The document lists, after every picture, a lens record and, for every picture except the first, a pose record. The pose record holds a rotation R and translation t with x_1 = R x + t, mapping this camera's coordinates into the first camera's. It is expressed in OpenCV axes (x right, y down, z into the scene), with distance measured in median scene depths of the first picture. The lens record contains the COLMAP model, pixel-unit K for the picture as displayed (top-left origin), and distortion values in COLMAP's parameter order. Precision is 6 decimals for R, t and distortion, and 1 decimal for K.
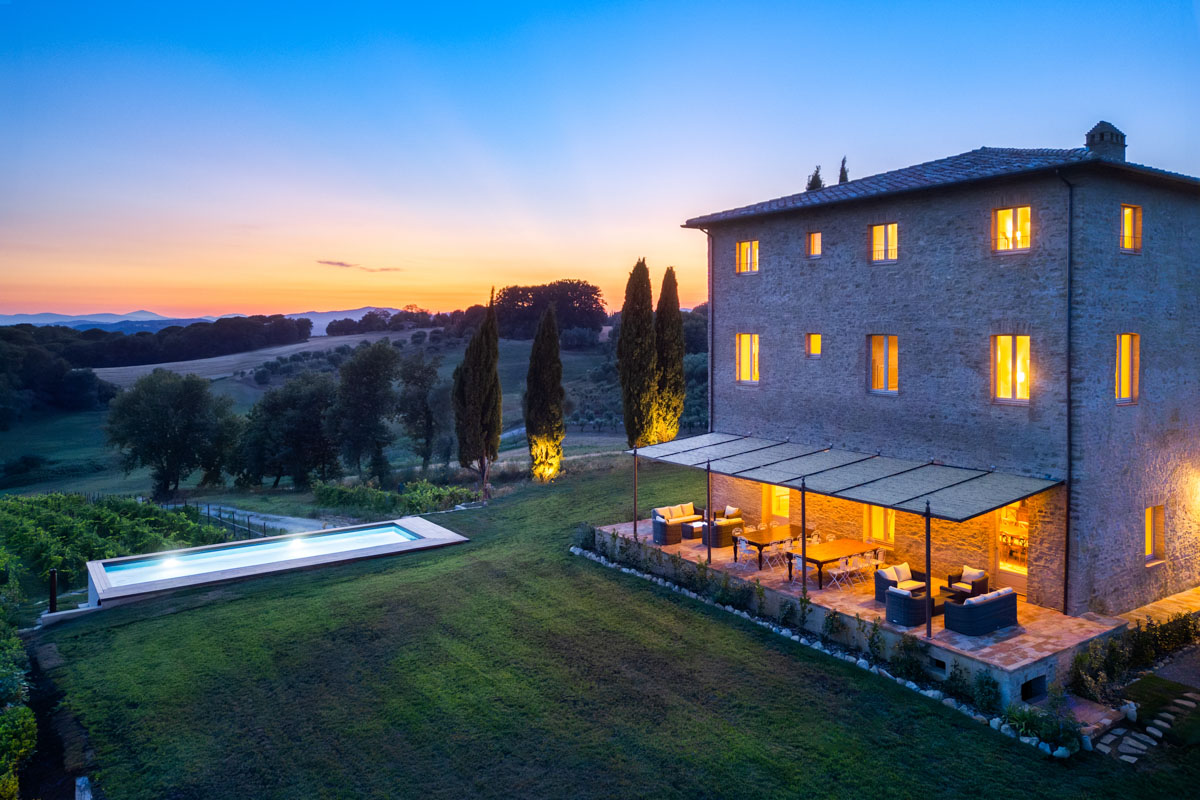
lens RADIAL K [[834.2, 0, 588.2], [0, 834.2, 339.0], [0, 0, 1]] dist [0.057555, -0.071136]
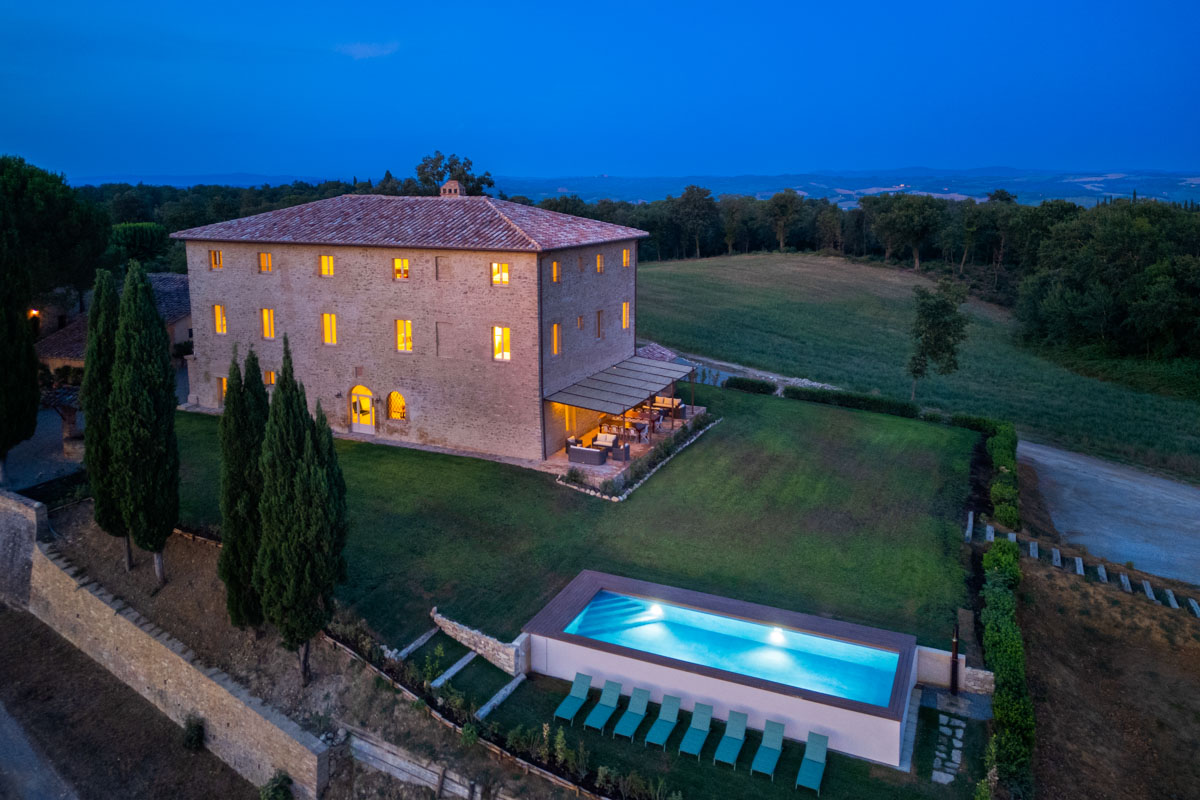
lens RADIAL K [[851.1, 0, 589.4], [0, 851.1, 357.9], [0, 0, 1]] dist [0.047771, -0.049584]
pose [[-0.501956, -0.164078, 0.849187, -1.479277], [0.015228, 0.980011, 0.198357, -0.323221], [-0.864759, 0.112498, -0.489424, 2.227847]]
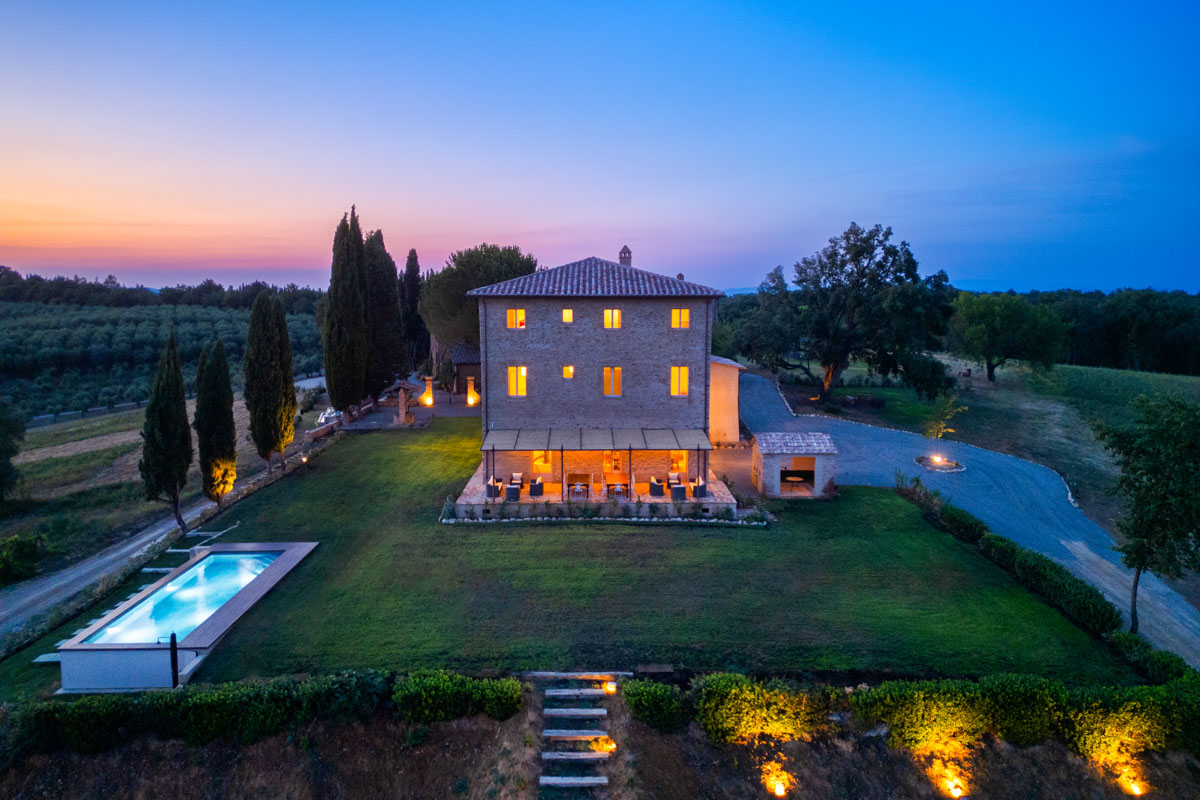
lens RADIAL K [[851.1, 0, 589.4], [0, 851.1, 357.9], [0, 0, 1]] dist [0.047771, -0.049584]
pose [[0.555859, -0.060382, 0.829081, -1.451701], [0.008203, 0.997708, 0.067163, -0.175500], [-0.831236, -0.030532, 0.555080, -0.047913]]
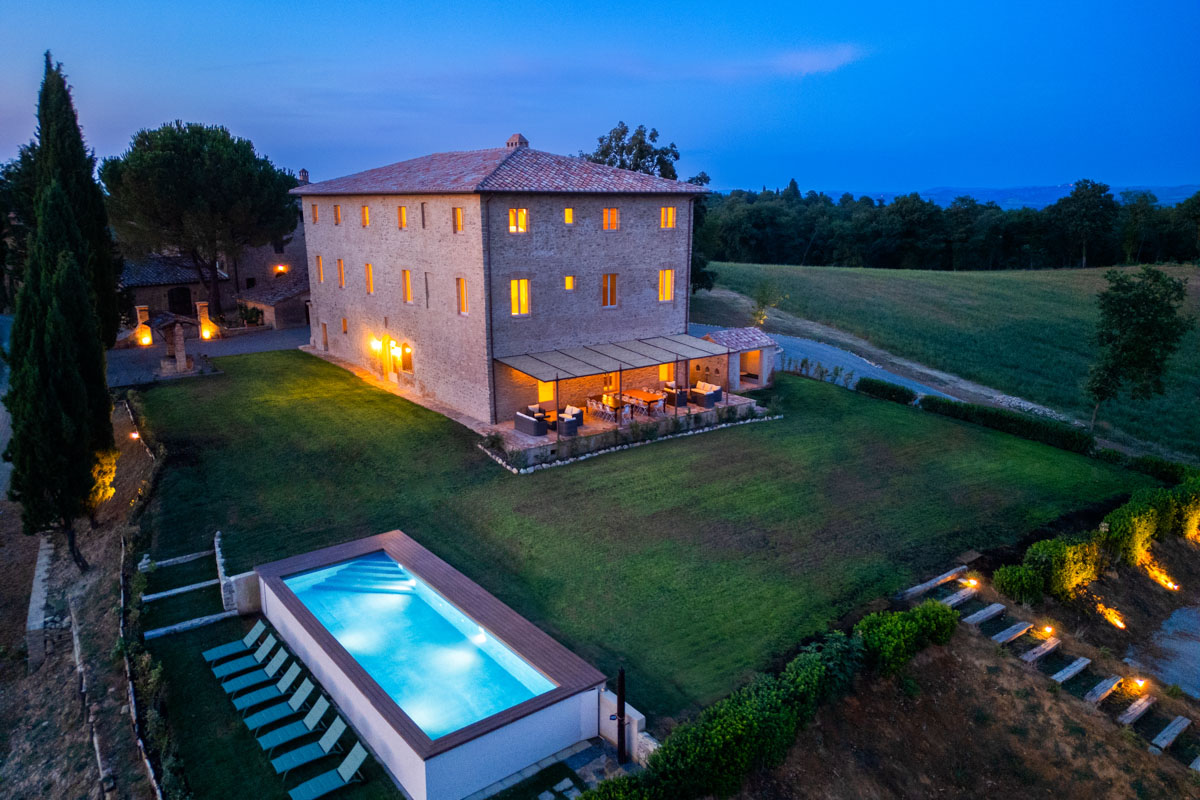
lens RADIAL K [[837.7, 0, 593.4], [0, 837.7, 401.8], [0, 0, 1]] dist [0.058743, -0.068226]
pose [[-0.052430, -0.232127, 0.971271, -1.552434], [0.010960, 0.972417, 0.232992, -0.169647], [-0.998564, 0.022861, -0.048440, 1.254948]]
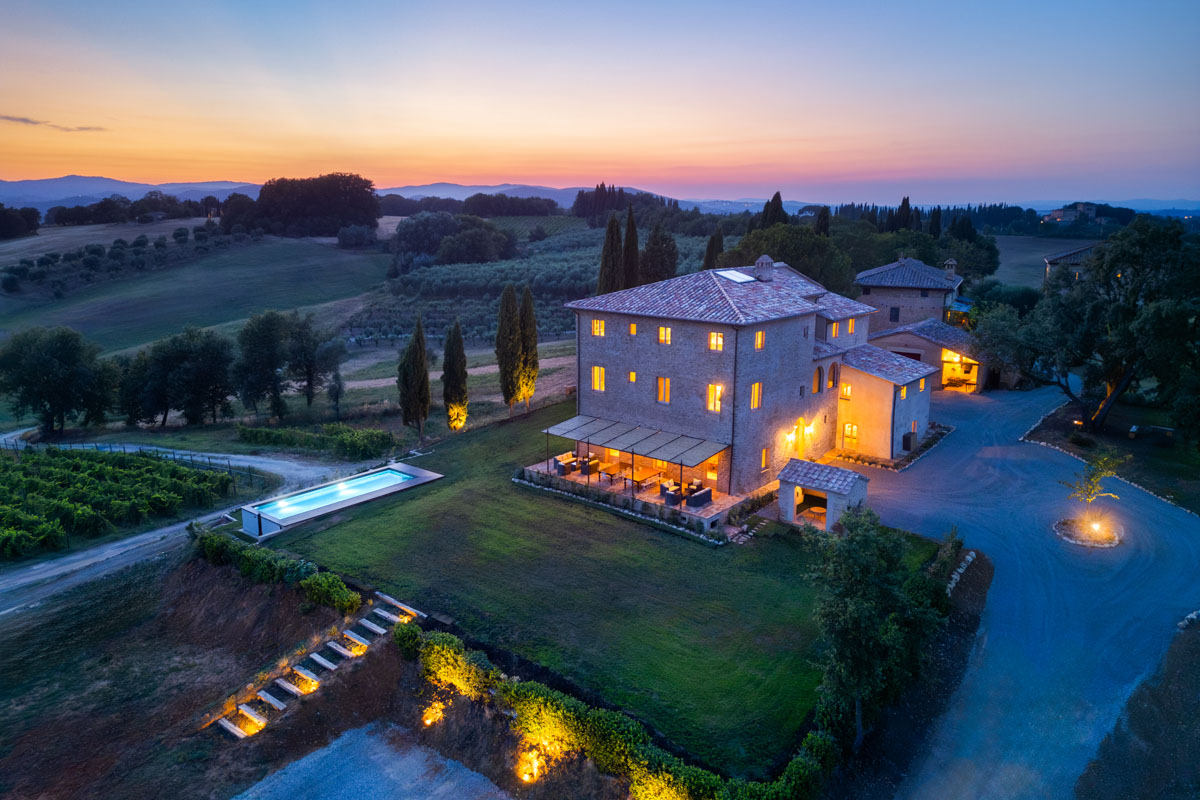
lens RADIAL K [[851.1, 0, 589.4], [0, 851.1, 357.9], [0, 0, 1]] dist [0.047771, -0.049584]
pose [[0.960084, -0.044176, 0.276201, -0.504303], [-0.003455, 0.985501, 0.169633, -0.484796], [-0.279690, -0.163816, 0.946012, -1.177113]]
